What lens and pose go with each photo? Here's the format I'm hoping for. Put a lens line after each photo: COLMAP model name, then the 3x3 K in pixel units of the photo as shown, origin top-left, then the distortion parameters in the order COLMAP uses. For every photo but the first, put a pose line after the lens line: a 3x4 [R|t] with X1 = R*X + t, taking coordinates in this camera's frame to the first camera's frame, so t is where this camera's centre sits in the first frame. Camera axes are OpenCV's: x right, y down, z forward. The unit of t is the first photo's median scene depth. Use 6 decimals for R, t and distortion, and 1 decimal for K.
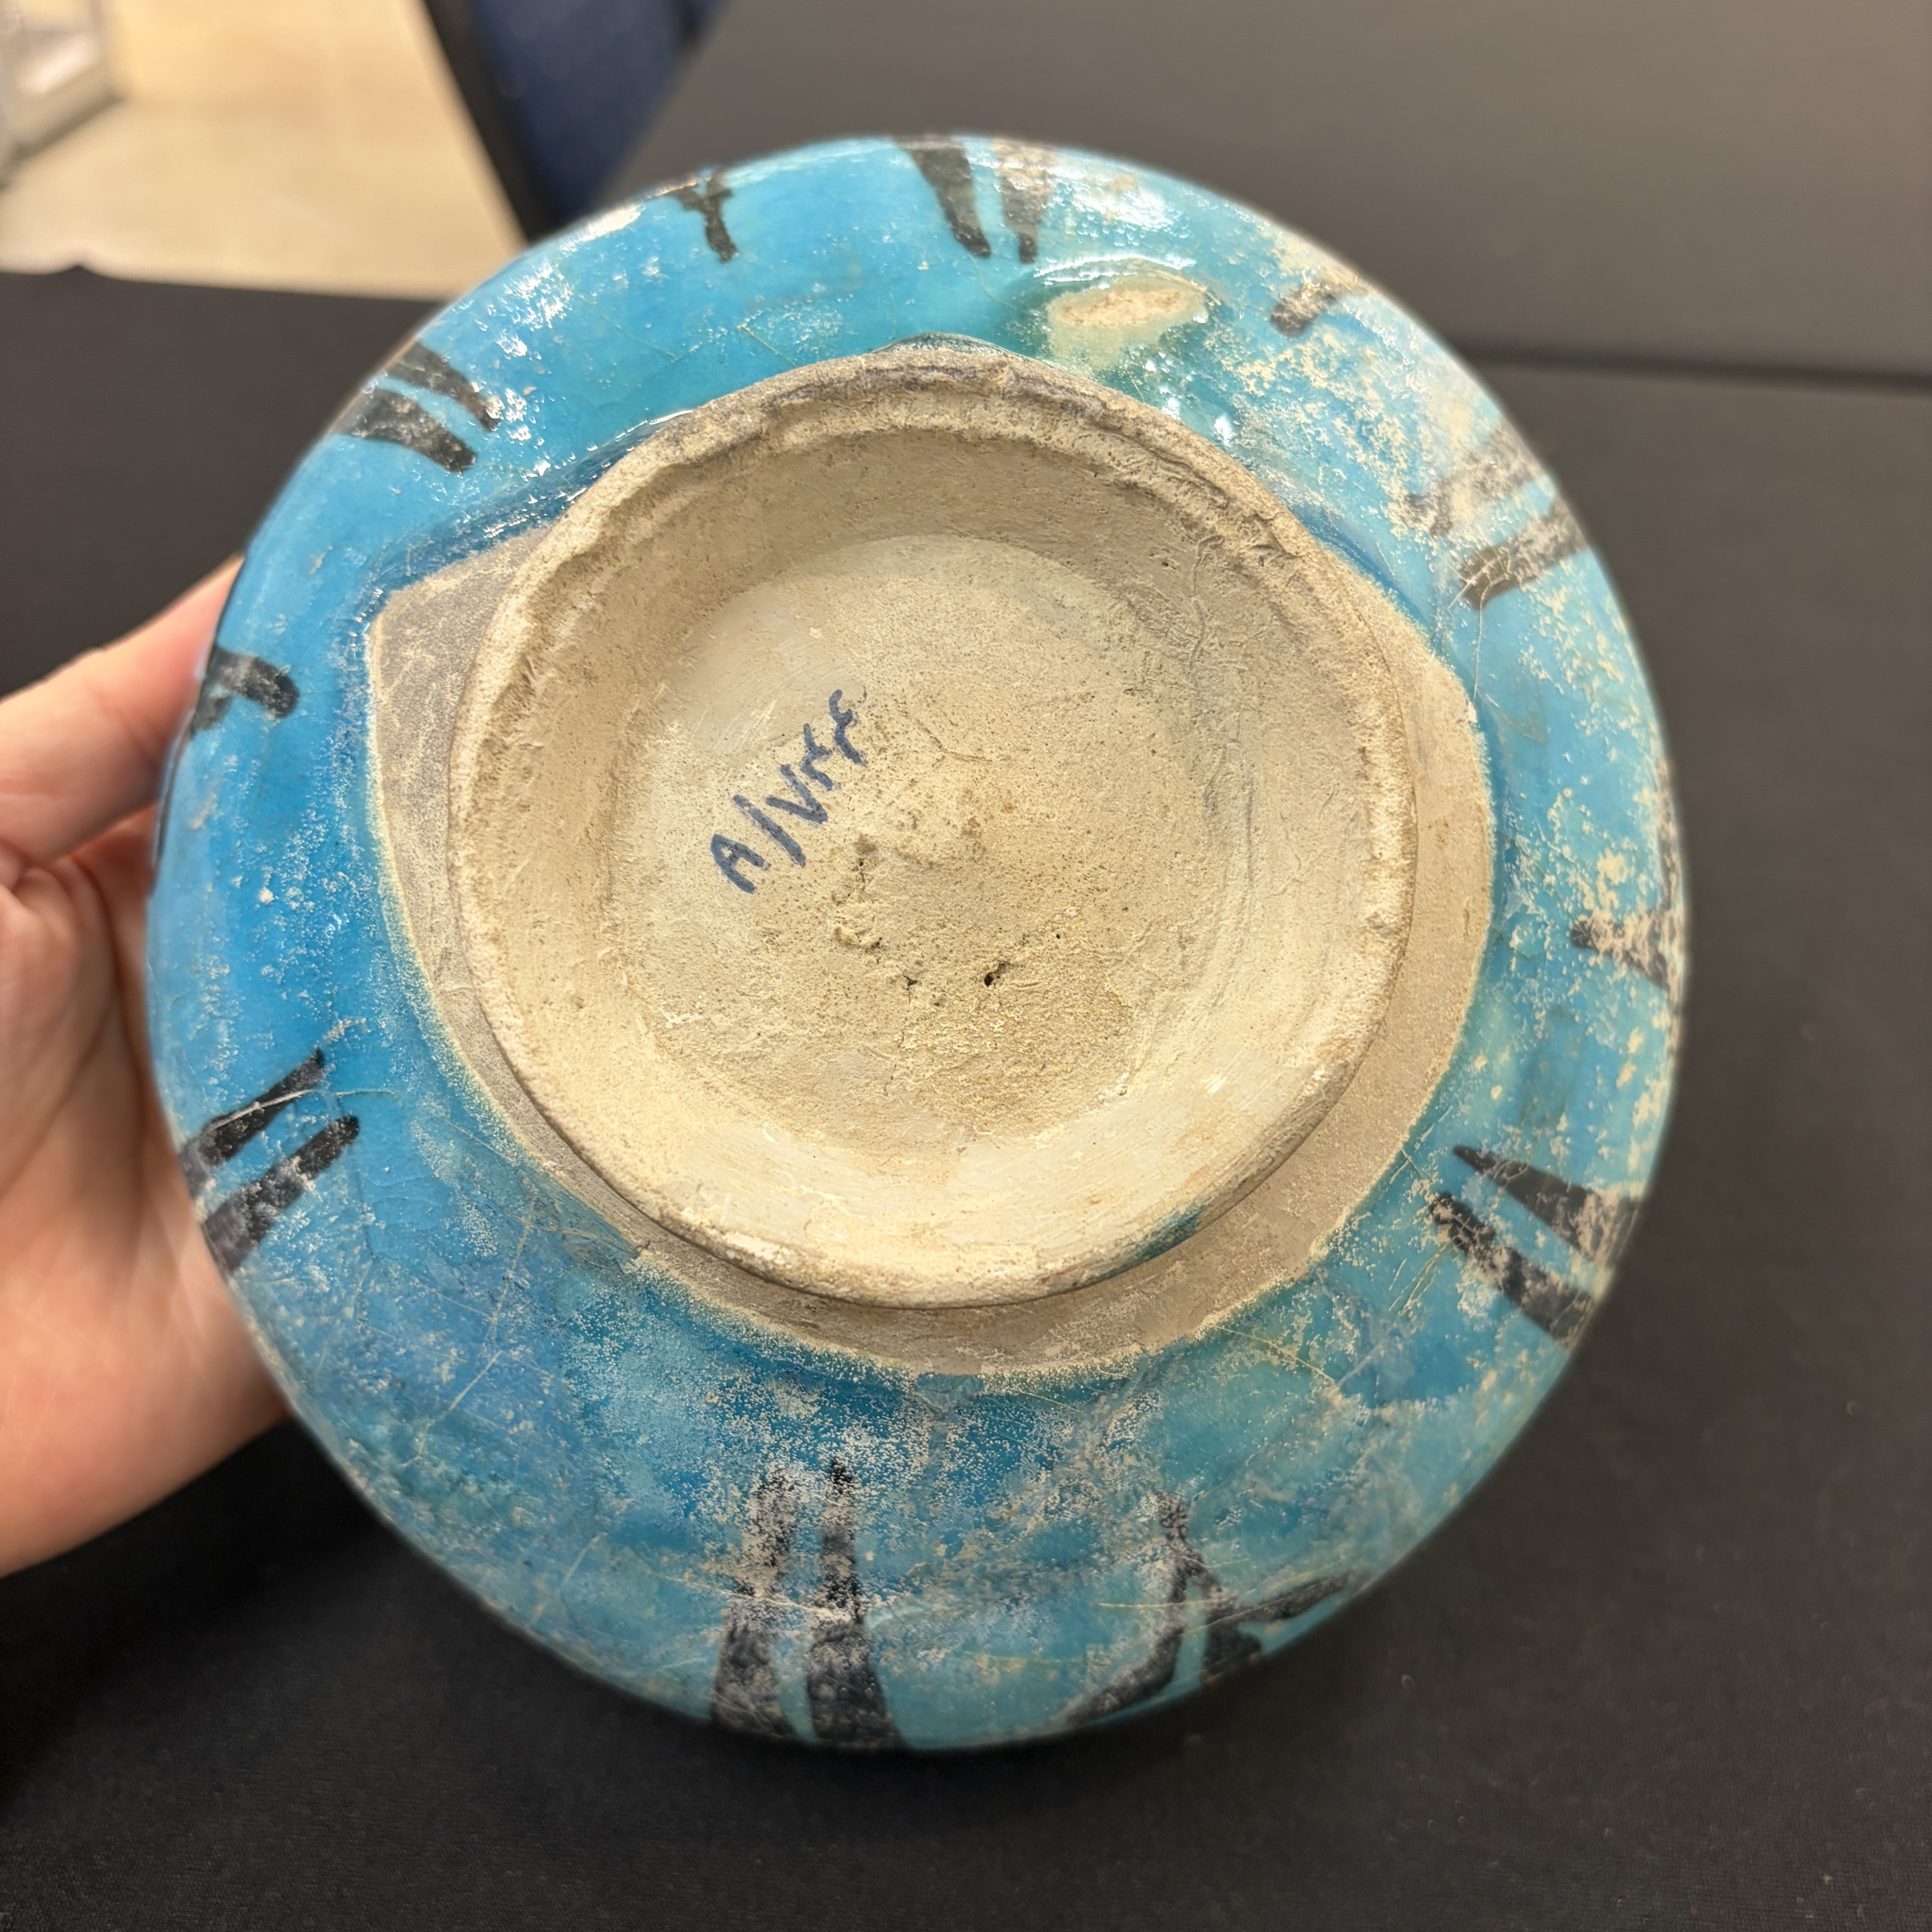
lens RADIAL K [[2106.0, 0, 936.6], [0, 2106.0, 1004.8], [0, 0, 1]] dist [-0.000751, 0.000000]
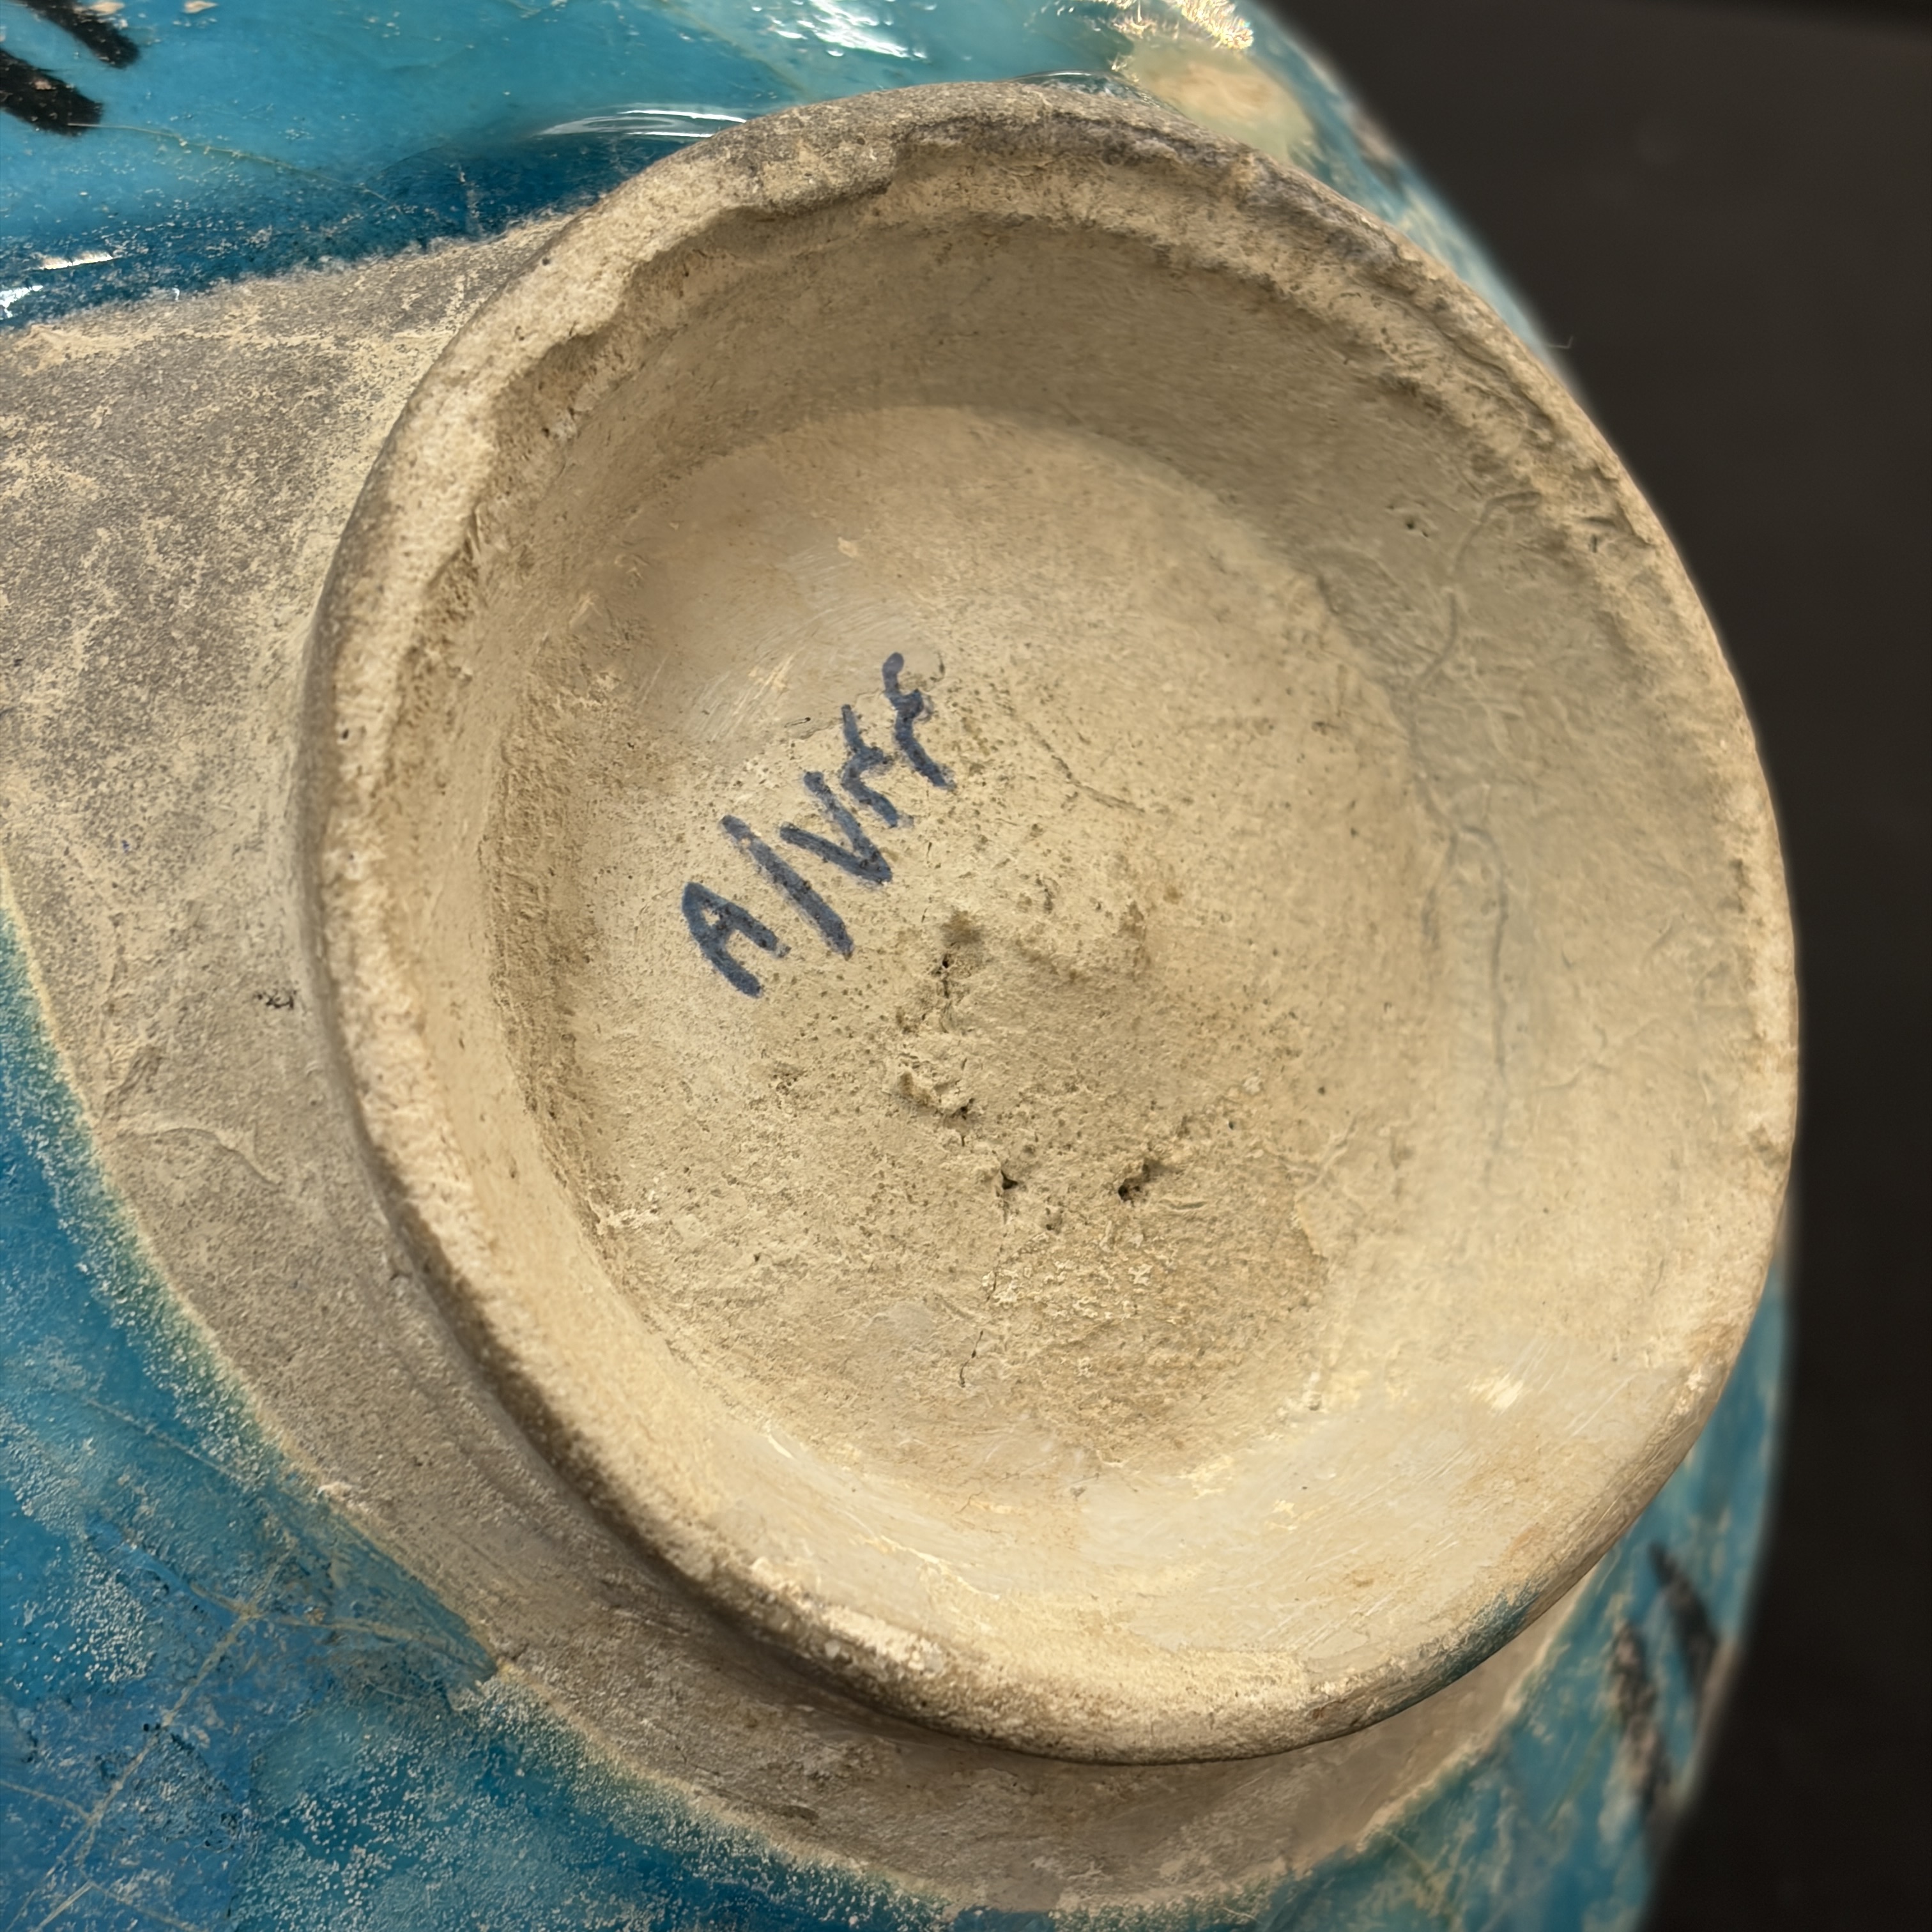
lens RADIAL K [[4114.8, 0, 985.5], [0, 4114.8, 994.2], [0, 0, 1]] dist [0.088543, 0.000000]
pose [[0.878032, 0.102456, 0.467506, -0.502156], [-0.043314, 0.989820, -0.135573, 0.082498], [-0.476637, 0.098788, 0.873532, 0.042151]]
